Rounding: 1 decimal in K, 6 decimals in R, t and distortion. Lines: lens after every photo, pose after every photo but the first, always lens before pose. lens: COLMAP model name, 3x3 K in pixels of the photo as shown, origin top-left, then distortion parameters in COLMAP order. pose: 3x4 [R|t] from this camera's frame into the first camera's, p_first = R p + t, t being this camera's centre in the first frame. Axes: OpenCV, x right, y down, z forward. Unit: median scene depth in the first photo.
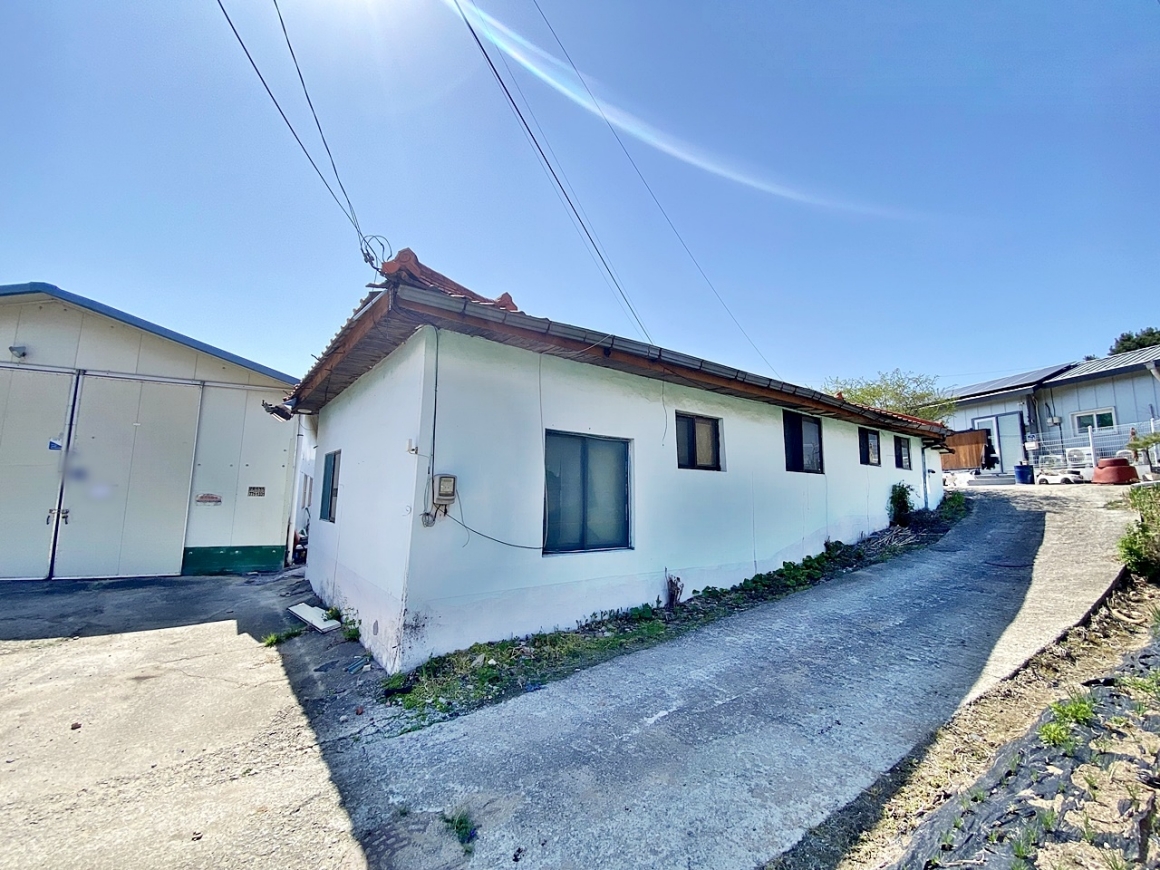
lens RADIAL K [[470.9, 0, 580.7], [0, 470.9, 432.9], [0, 0, 1]] dist [-0.014619, -0.008449]
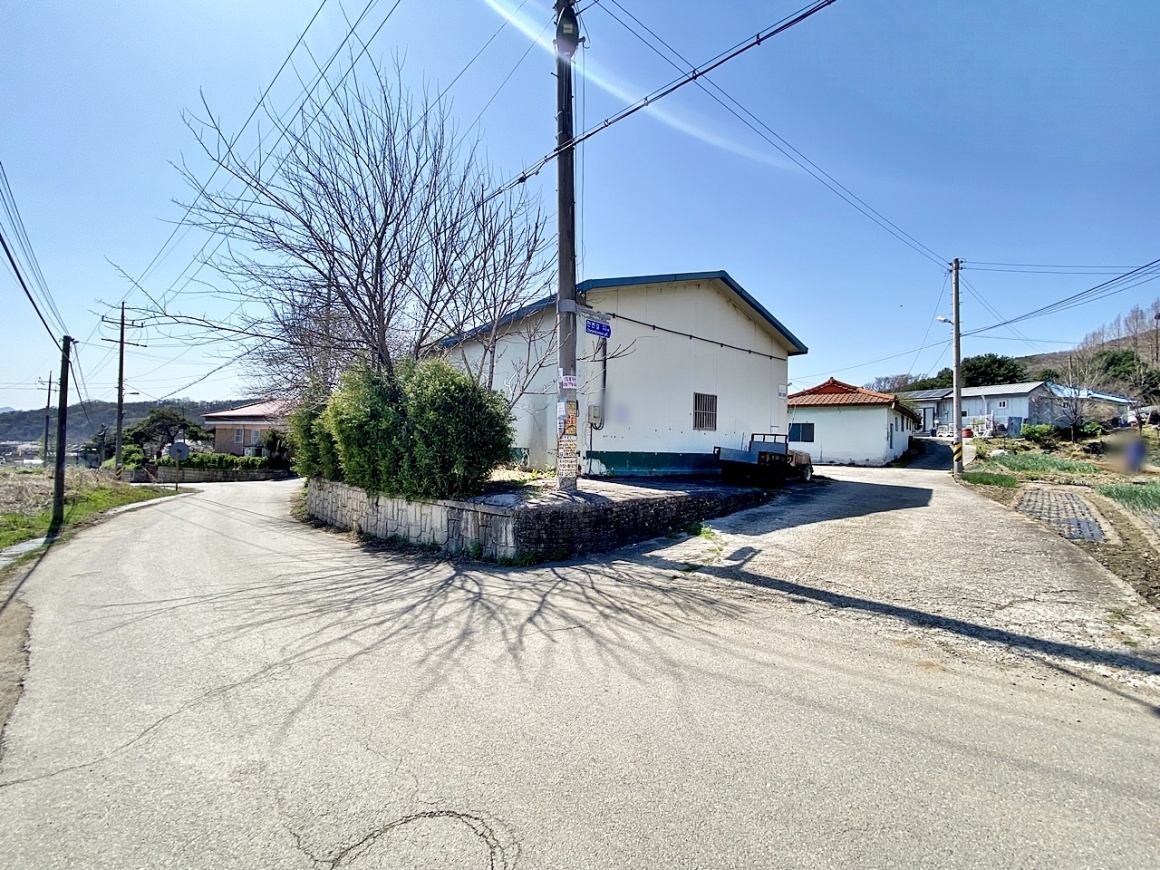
lens RADIAL K [[470.9, 0, 584.7], [0, 470.9, 430.2], [0, 0, 1]] dist [-0.014619, -0.008449]
pose [[0.975131, 0.025496, 0.220158, -1.528686], [-0.049789, 0.993171, 0.105510, -0.103186], [-0.215964, -0.113847, 0.969741, -1.111261]]
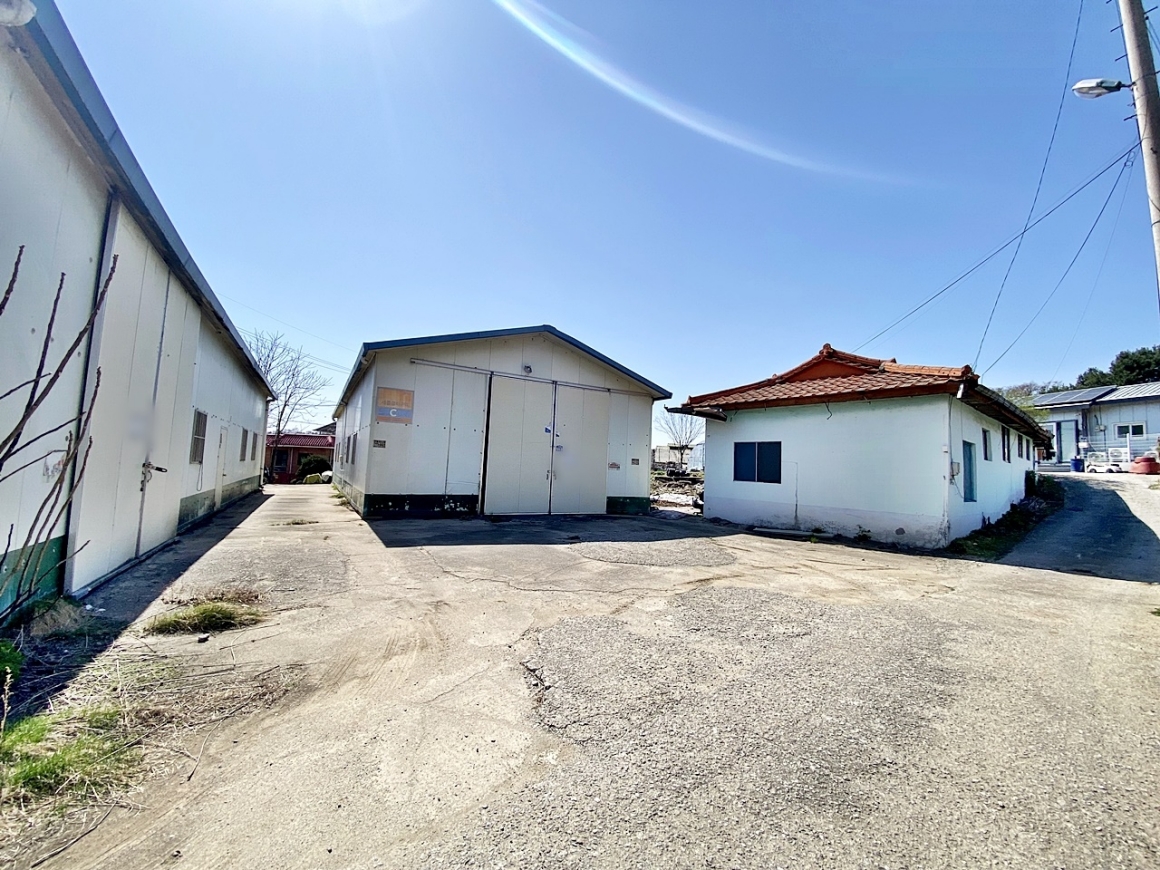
lens RADIAL K [[470.9, 0, 574.8], [0, 470.9, 433.5], [0, 0, 1]] dist [-0.014619, -0.008449]
pose [[0.998742, 0.034568, 0.036314, -0.655507], [-0.036660, 0.997608, 0.058606, -0.033494], [-0.034201, -0.059864, 0.997620, -0.351745]]
